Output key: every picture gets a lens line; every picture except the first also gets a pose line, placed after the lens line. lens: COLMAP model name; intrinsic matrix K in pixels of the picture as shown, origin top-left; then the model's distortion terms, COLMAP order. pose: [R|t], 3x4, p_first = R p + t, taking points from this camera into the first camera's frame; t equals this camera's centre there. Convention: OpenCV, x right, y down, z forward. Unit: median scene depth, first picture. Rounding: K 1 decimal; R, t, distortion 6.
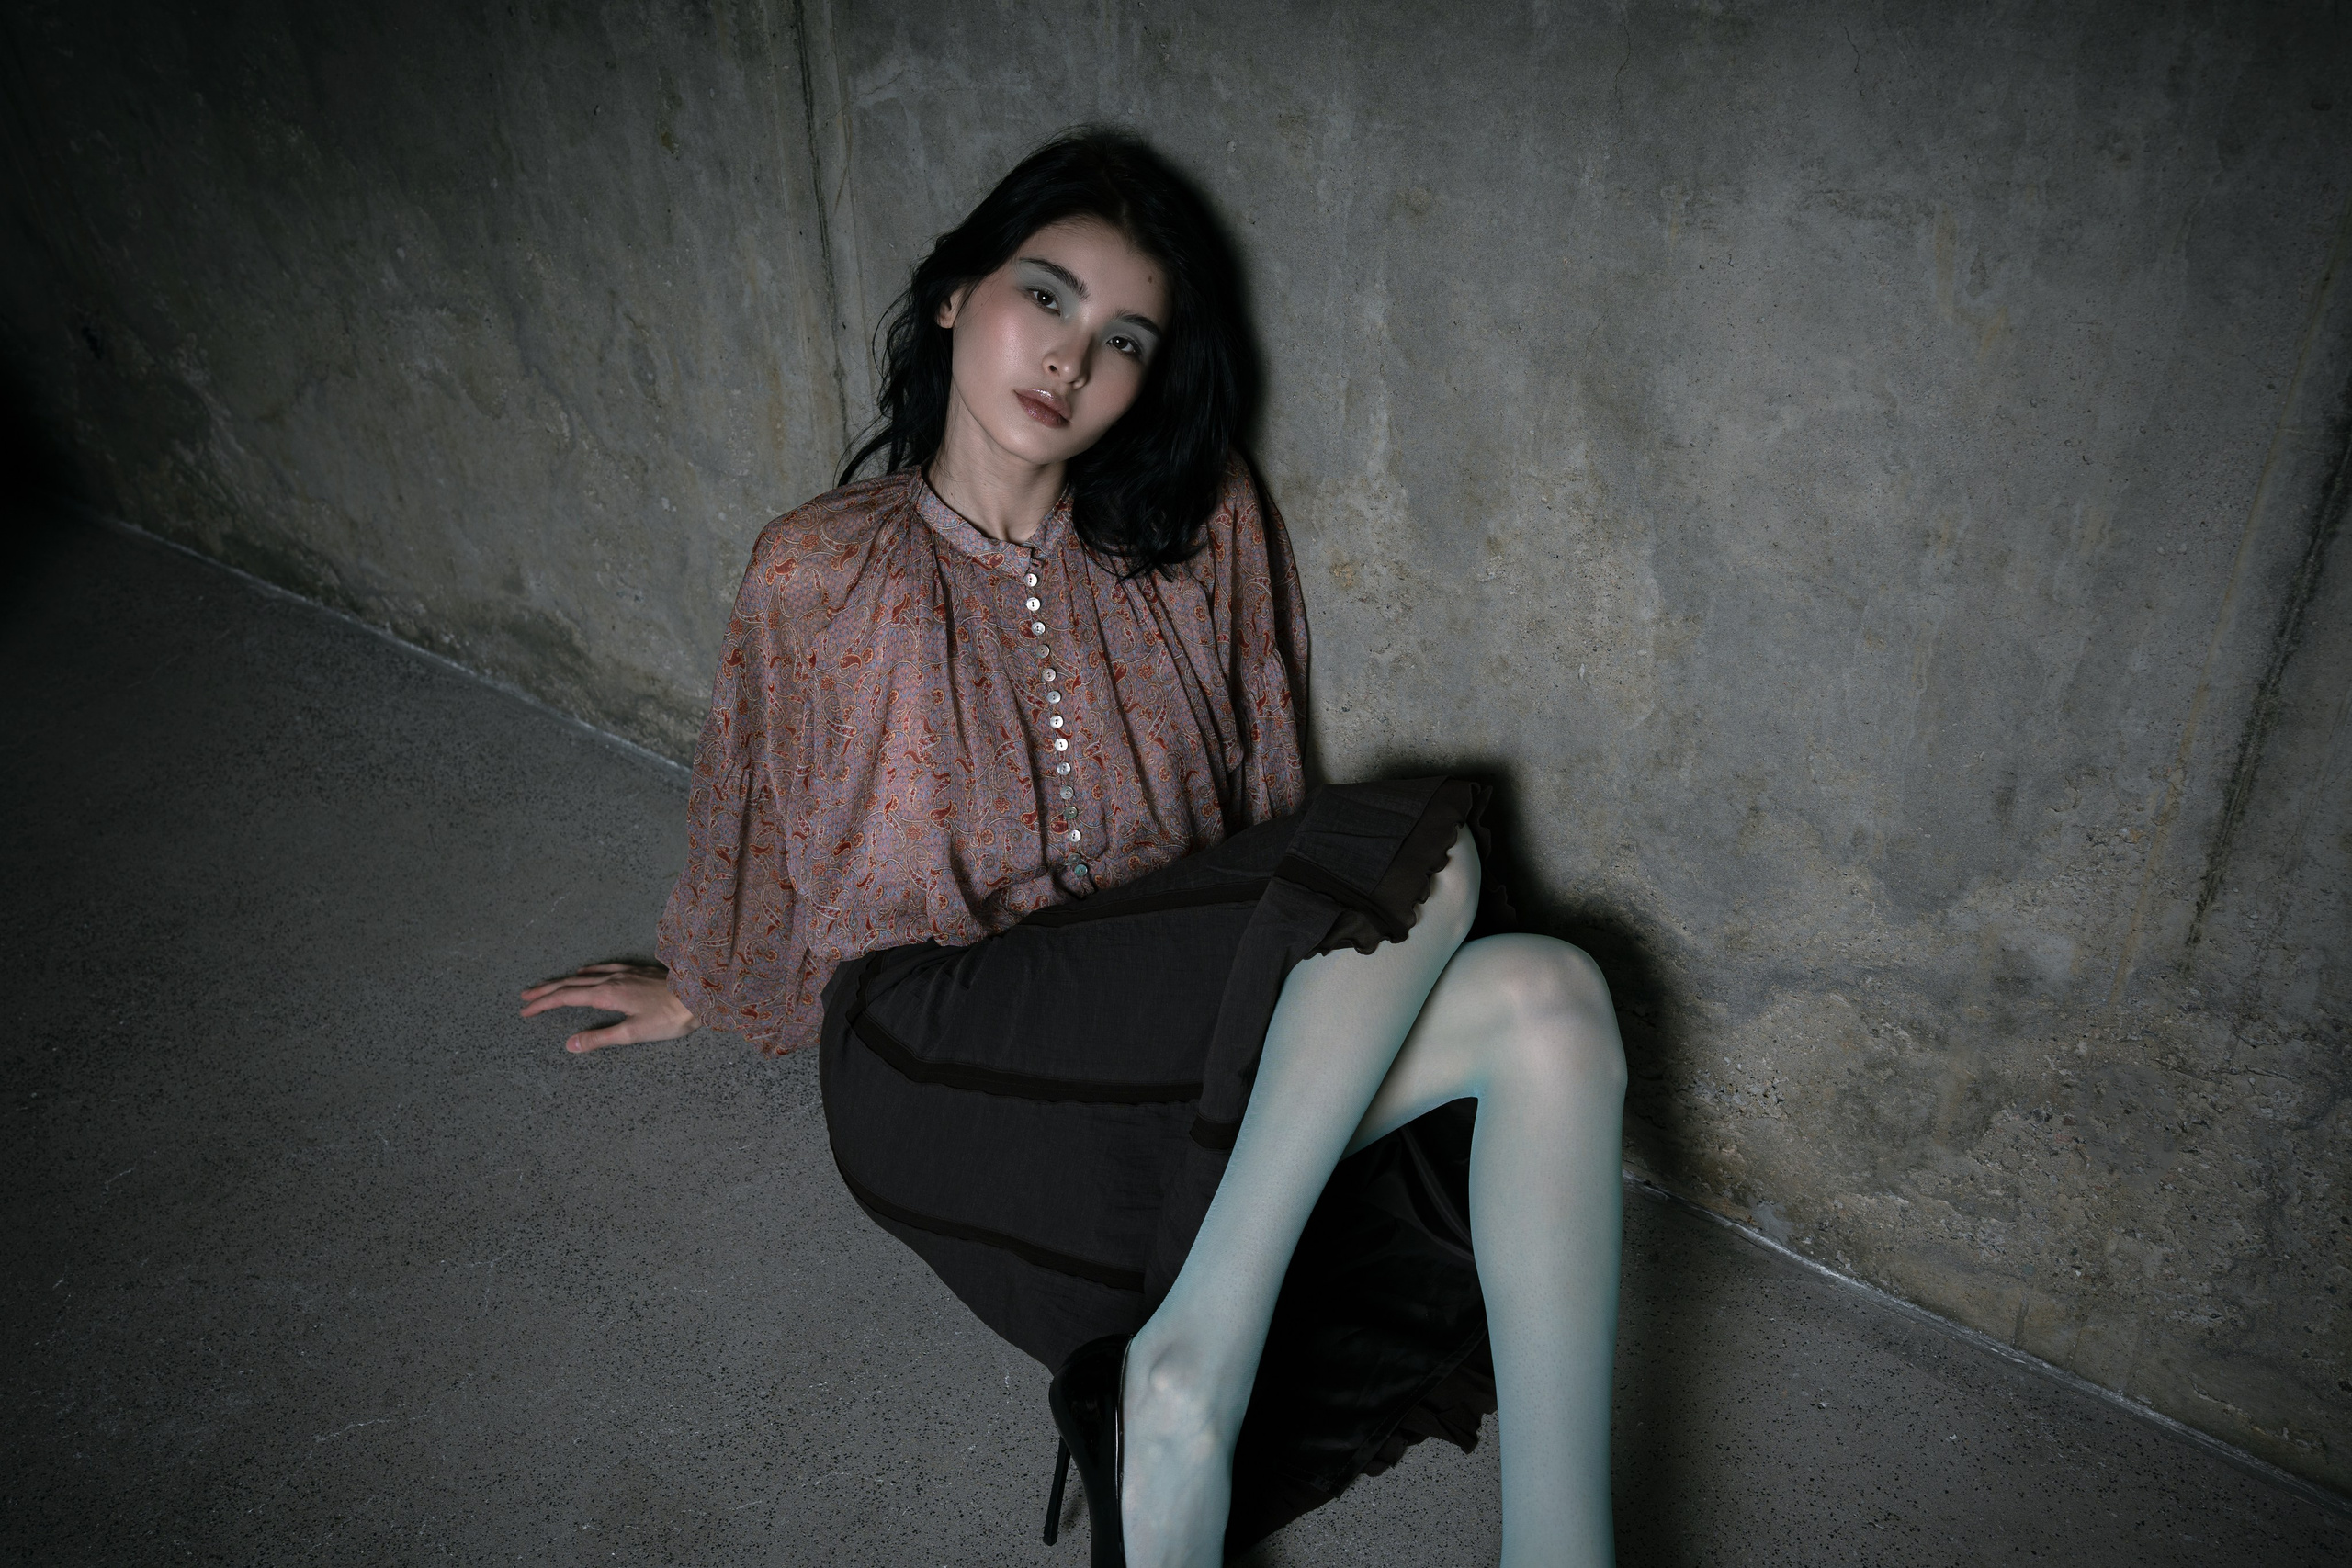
lens RADIAL K [[2204.5, 0, 1220.8], [0, 2204.5, 781.7], [0, 0, 1]] dist [0.129606, 0.000000]
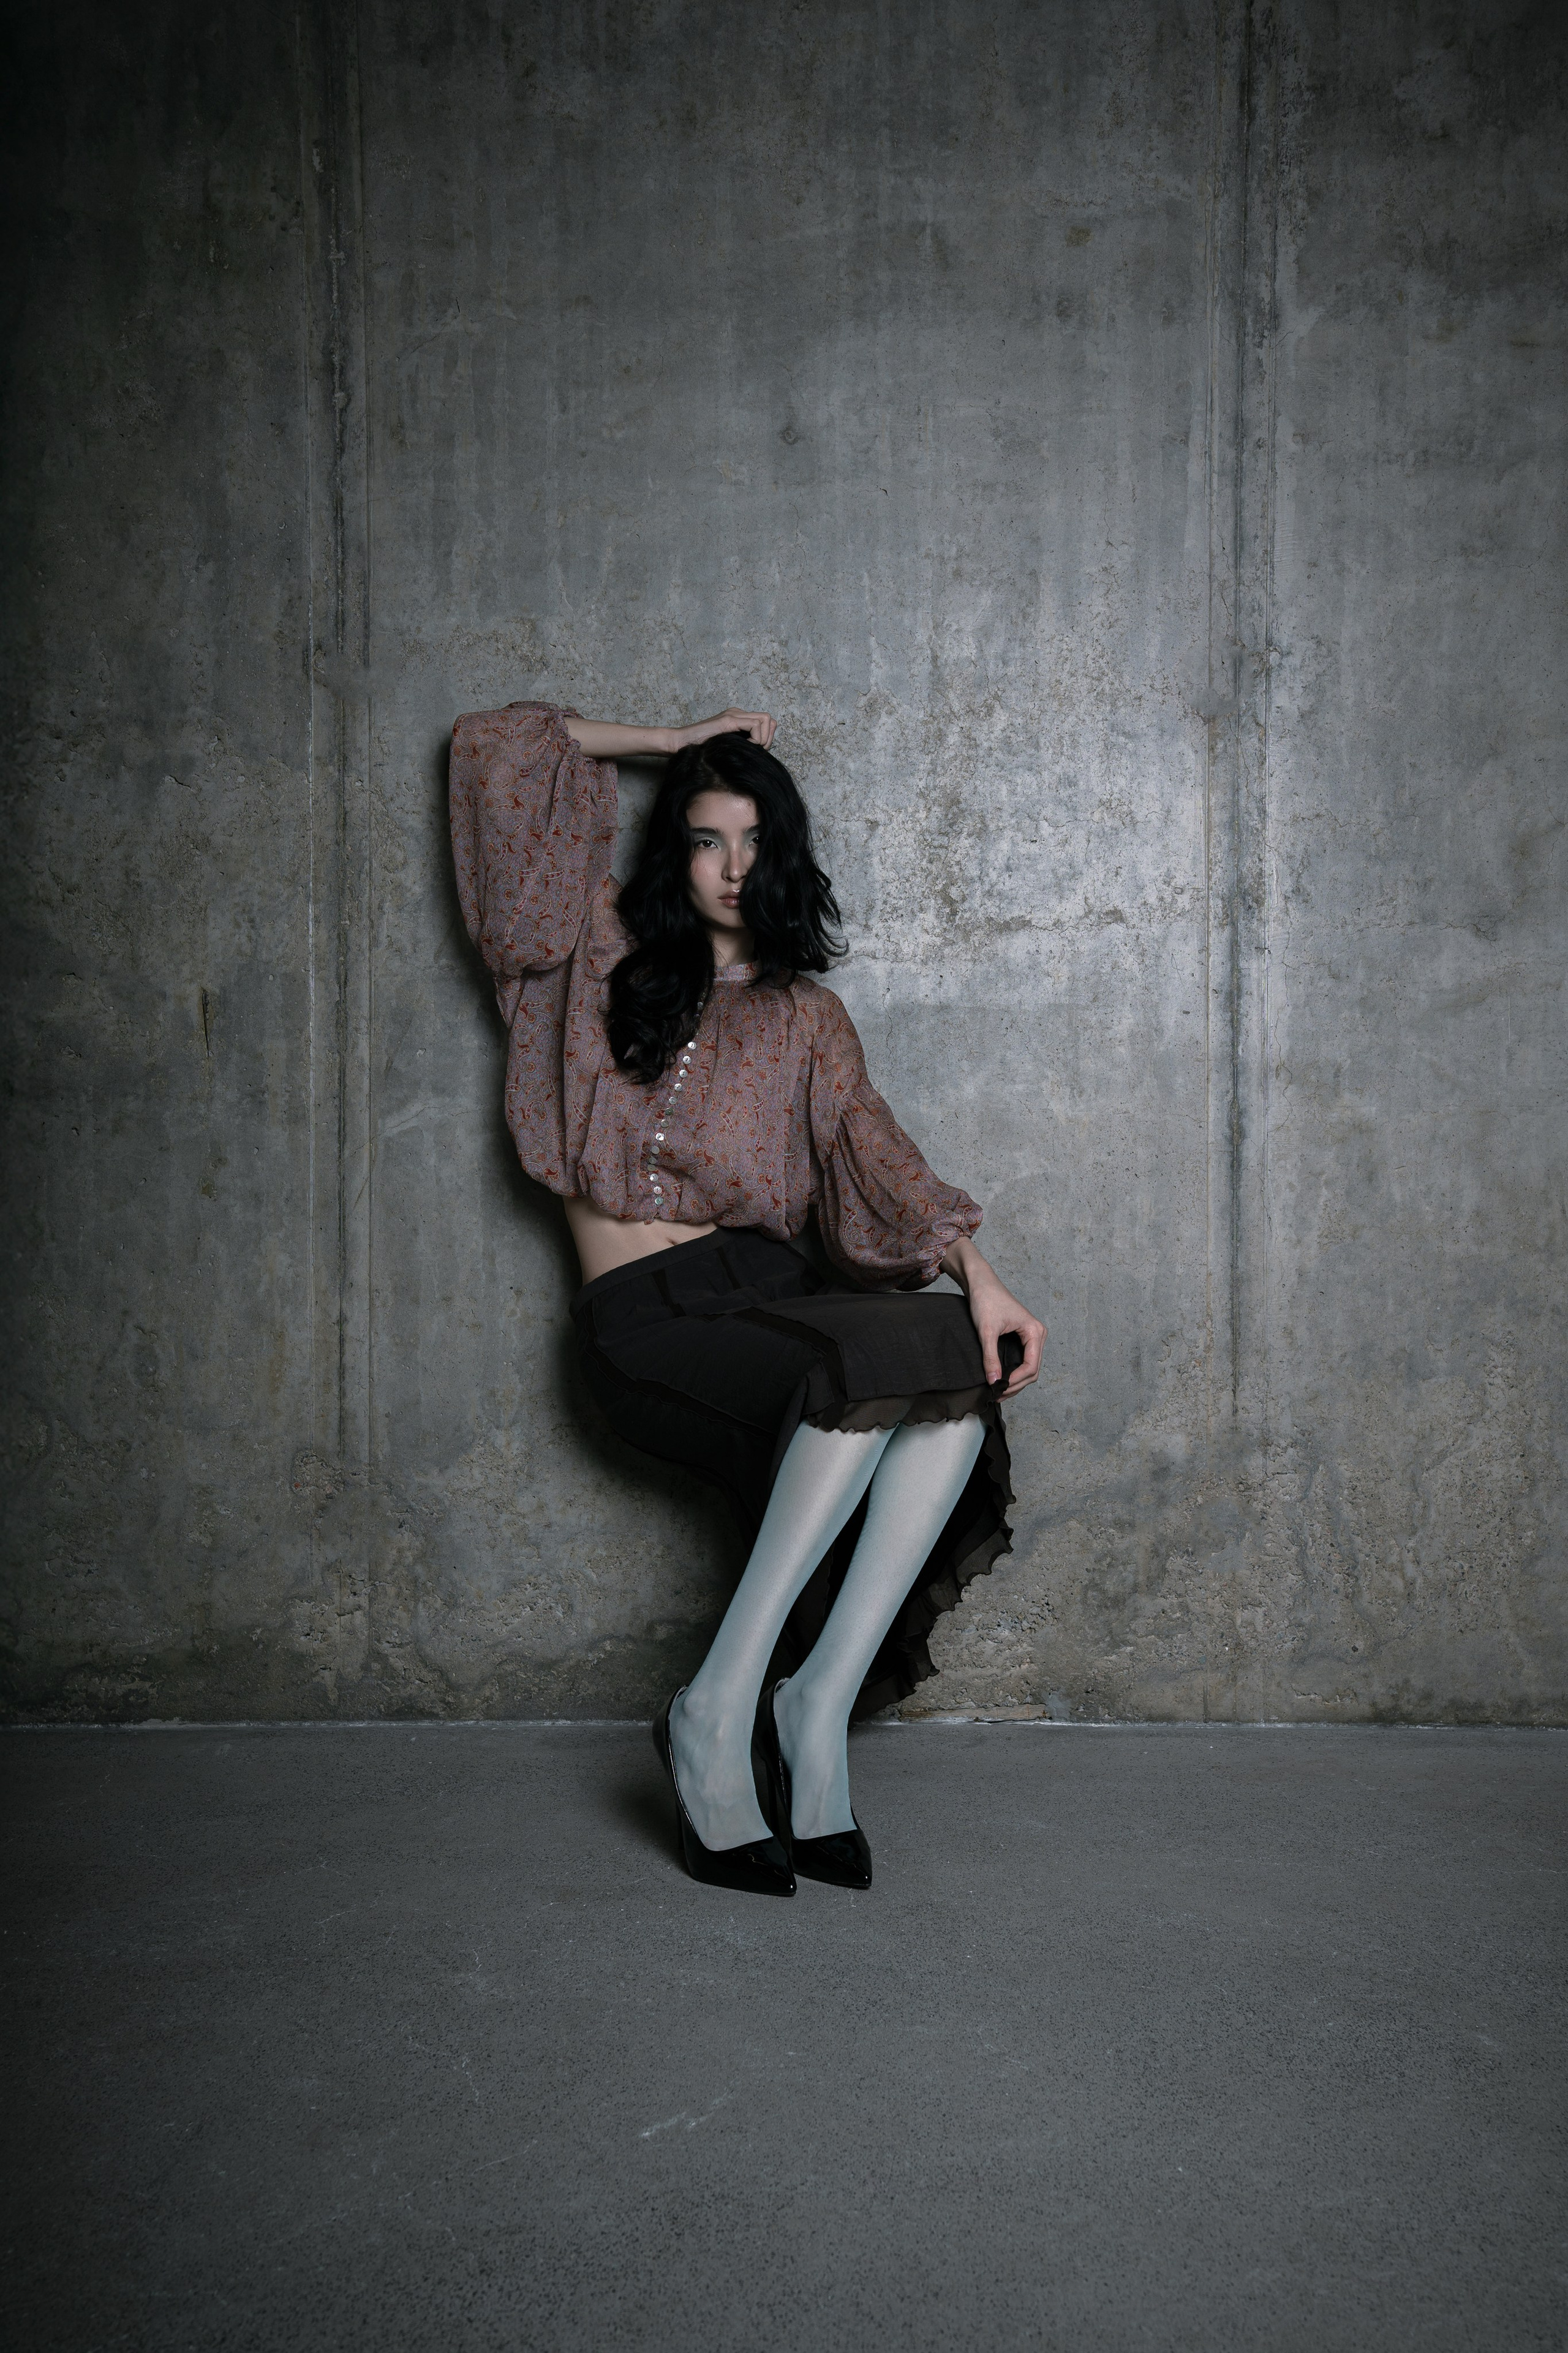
lens RADIAL K [[2276.8, 0, 828.1], [0, 2276.8, 1189.1], [0, 0, 1]] dist [0.084792, 0.000000]
pose [[0.819761, -0.000777, 0.572705, -0.891607], [0.313861, 0.837066, -0.448120, 0.605808], [-0.479044, 0.547101, 0.686438, -0.289649]]
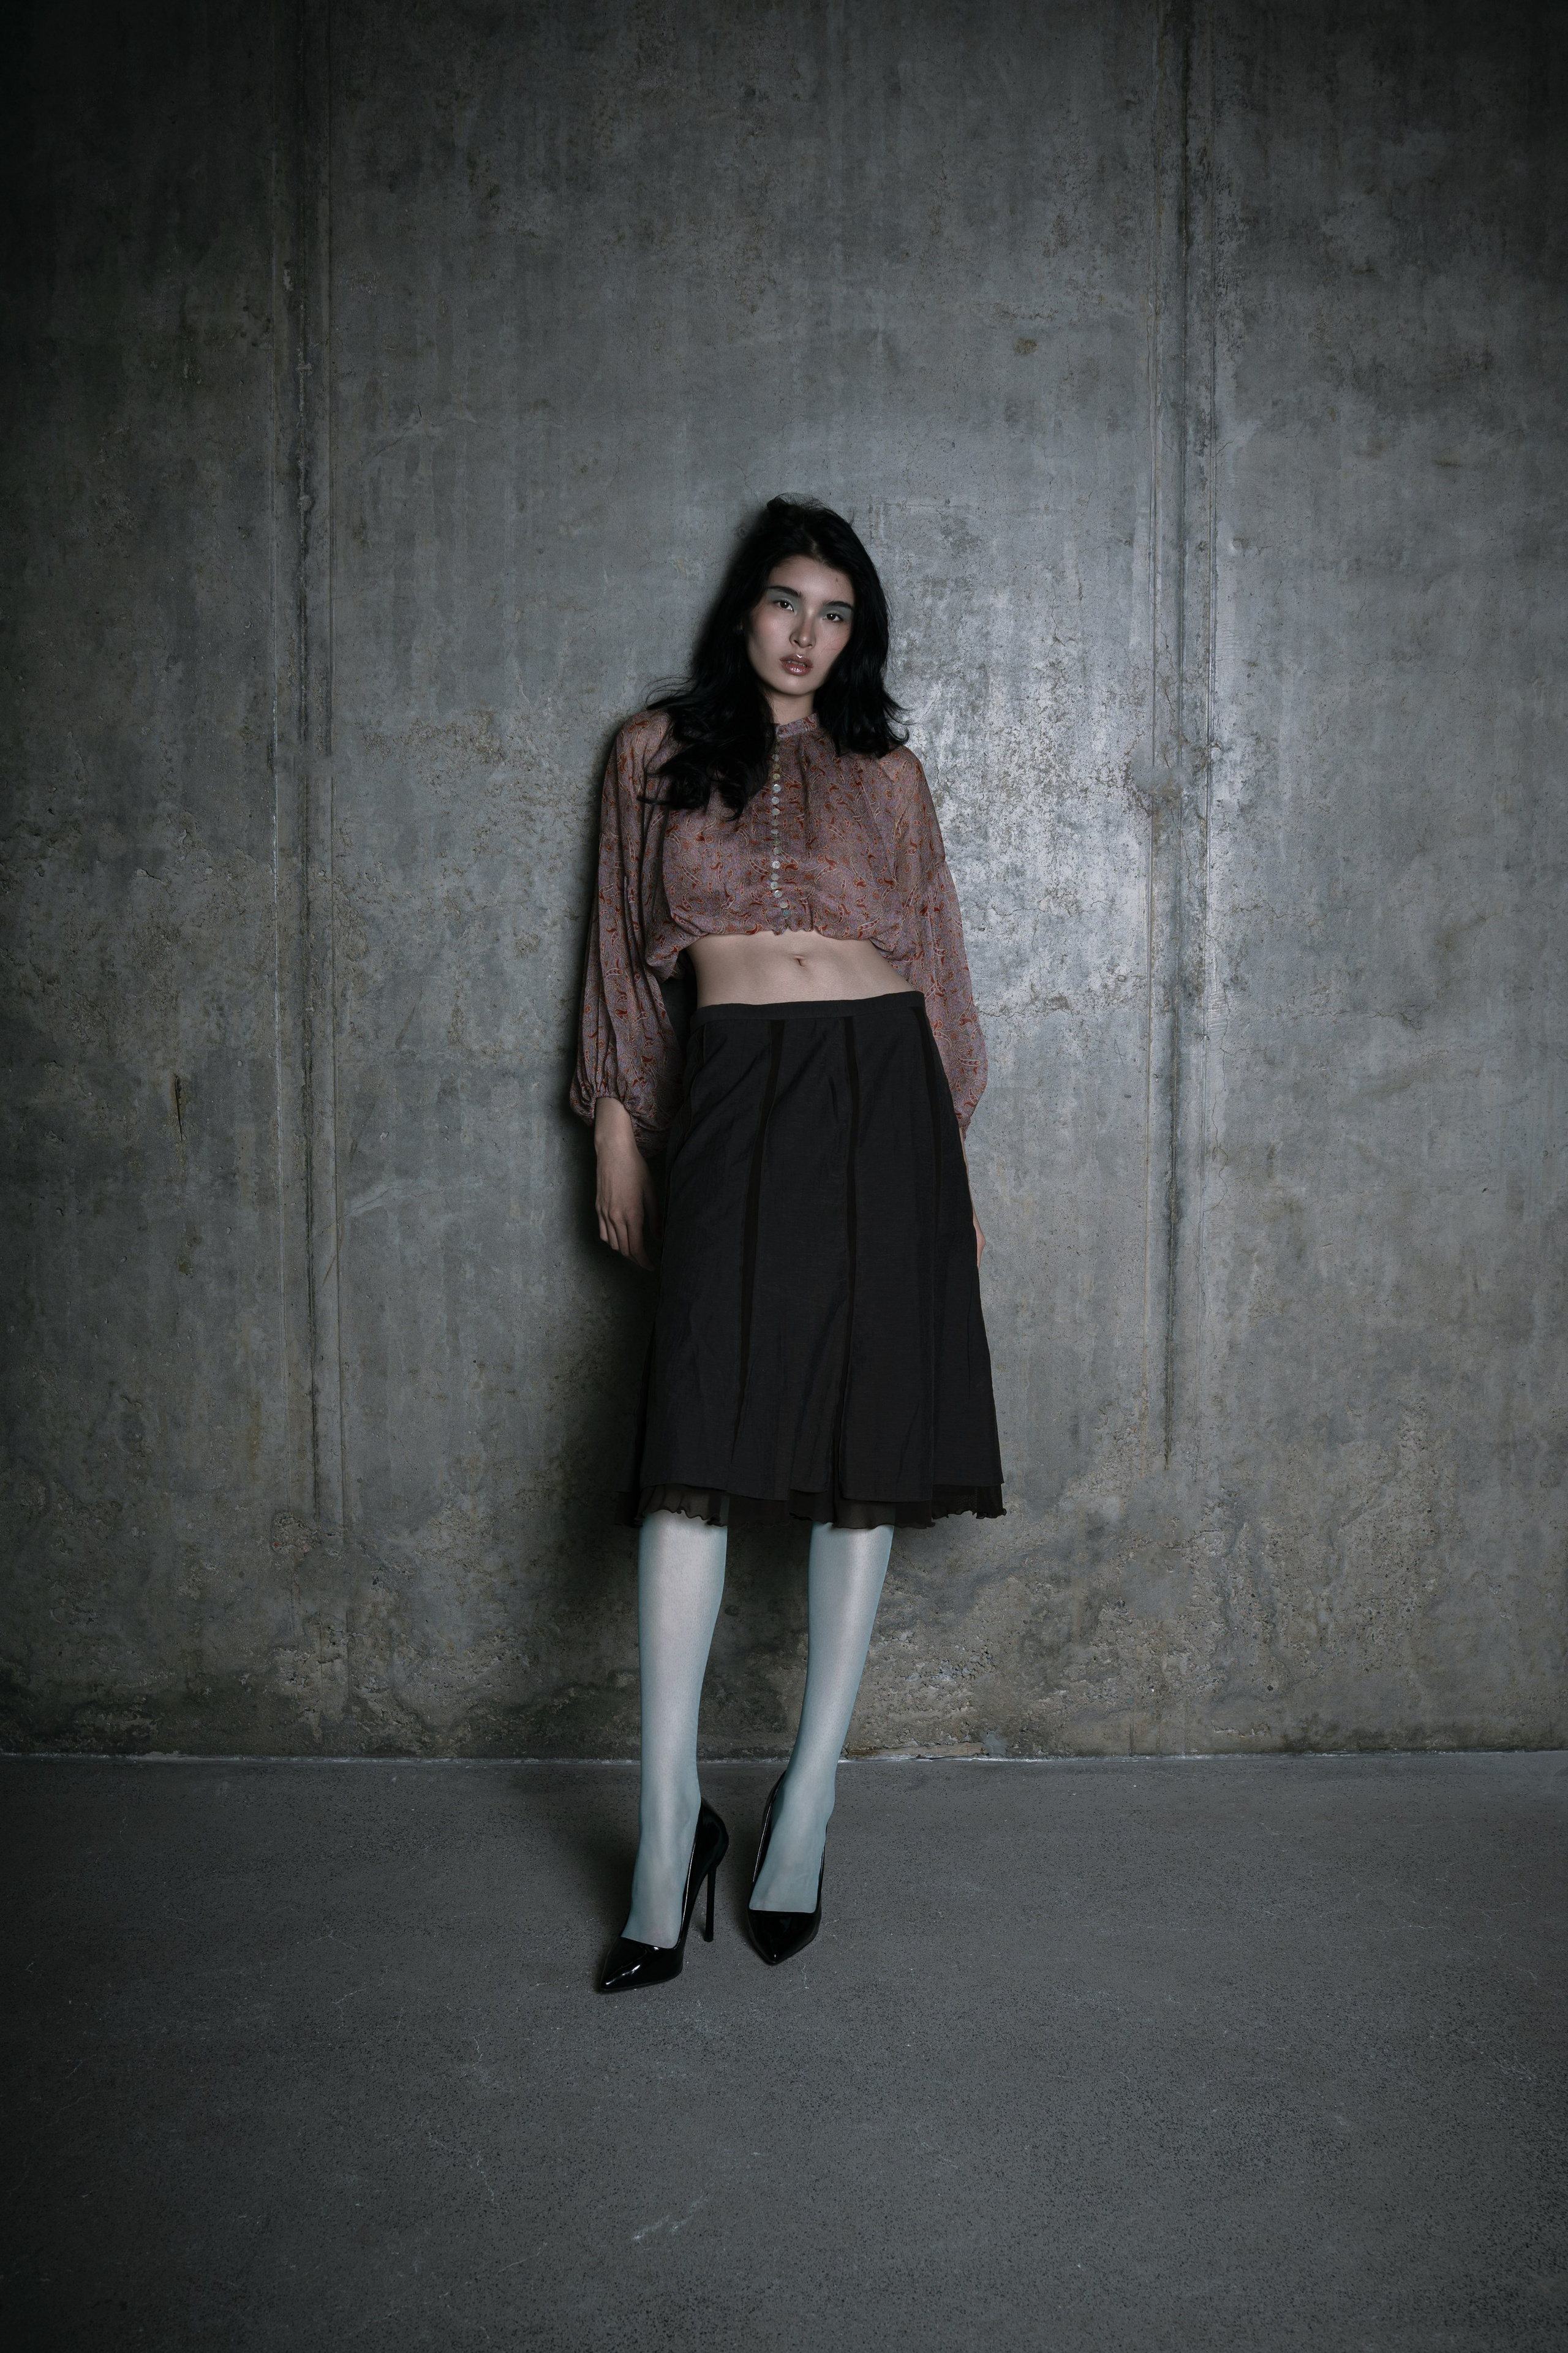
lens RADIAL K [[2452.8, 0, 823.6], [0, 2452.8, 1185.7], [0, 0, 1]] dist [-0.154883, 0.000000]
pose [[0.805757, -0.061710, 0.589022, -1.000237], [0.322118, 0.880251, -0.348423, 0.452388], [-0.496986, 0.470479, 0.729147, -0.550275]]
